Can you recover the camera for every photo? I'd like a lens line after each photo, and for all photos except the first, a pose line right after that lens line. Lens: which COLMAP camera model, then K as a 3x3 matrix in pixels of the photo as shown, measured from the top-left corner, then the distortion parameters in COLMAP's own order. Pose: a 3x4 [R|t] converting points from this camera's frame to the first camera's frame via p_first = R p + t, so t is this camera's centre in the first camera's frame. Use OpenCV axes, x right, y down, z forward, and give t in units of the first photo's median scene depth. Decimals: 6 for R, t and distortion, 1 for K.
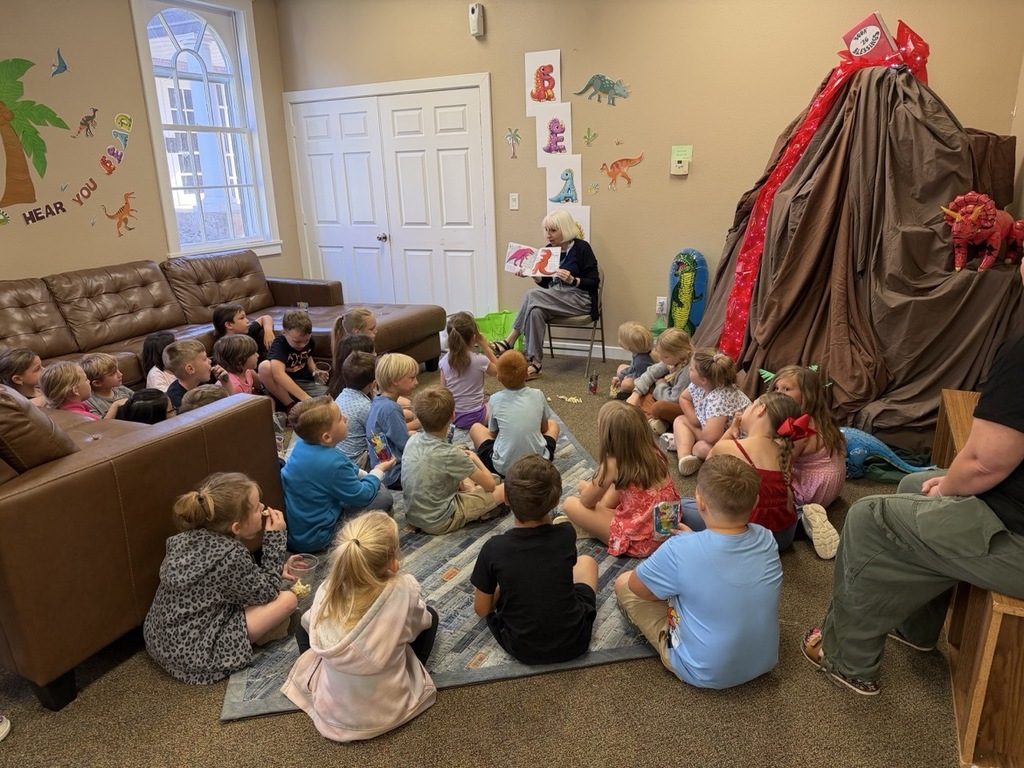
lens RADIAL K [[717.7, 0, 514.3], [0, 717.7, 387.5], [0, 0, 1]] dist [0.021982, -0.030132]
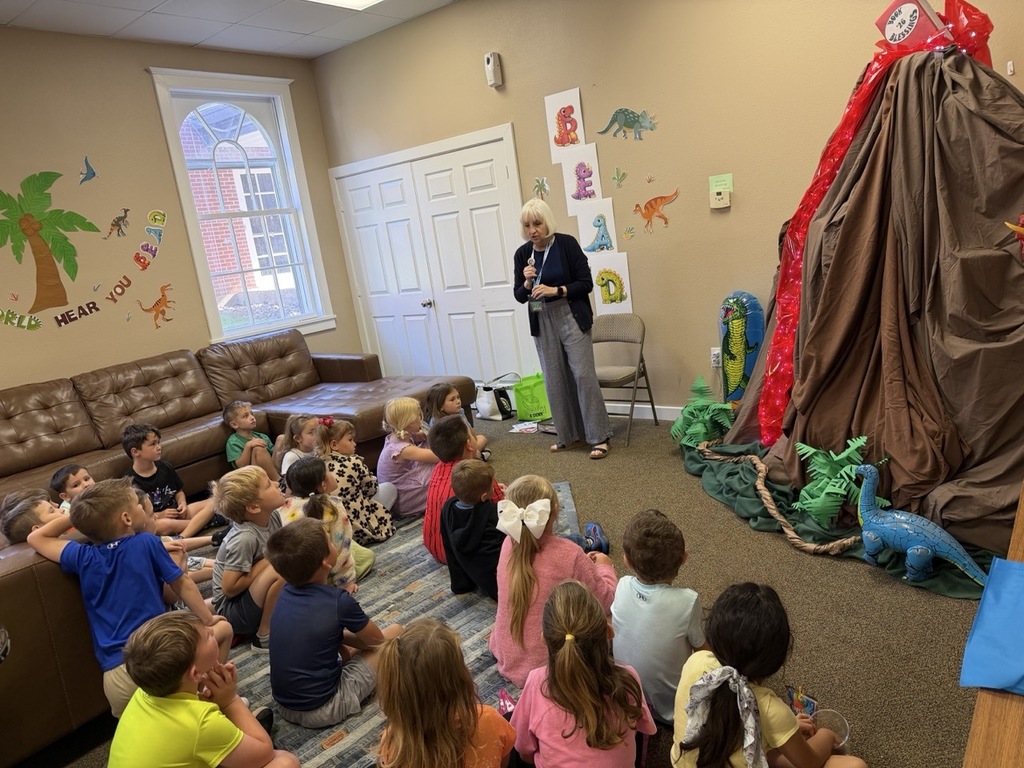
lens RADIAL K [[717.7, 0, 520.0], [0, 717.7, 386.6], [0, 0, 1]] dist [0.021982, -0.030132]
pose [[0.976767, -0.060342, -0.205632, 0.159180], [0.048058, 0.996778, -0.064223, -0.038099], [0.208844, 0.052849, 0.976520, 0.117010]]
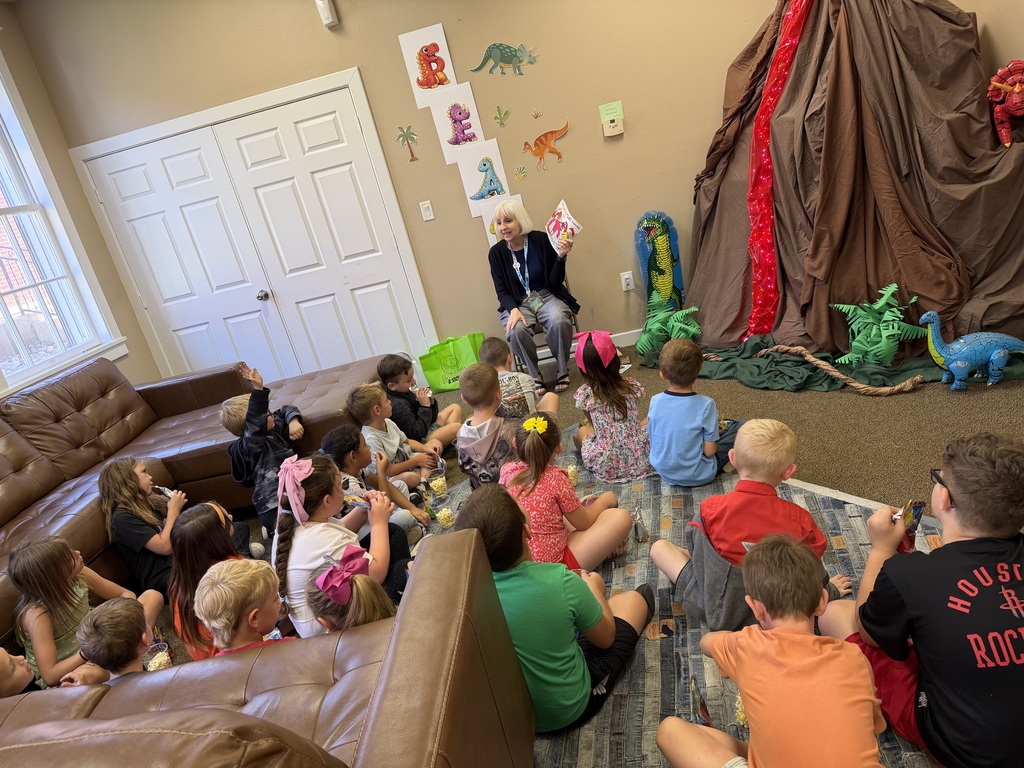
lens RADIAL K [[717.7, 0, 521.0], [0, 717.7, 386.1], [0, 0, 1]] dist [0.021982, -0.030132]
pose [[0.905471, -0.302539, 0.297646, -0.239483], [0.309382, 0.950608, 0.025060, -0.055752], [-0.290526, 0.069395, 0.954347, 0.195899]]
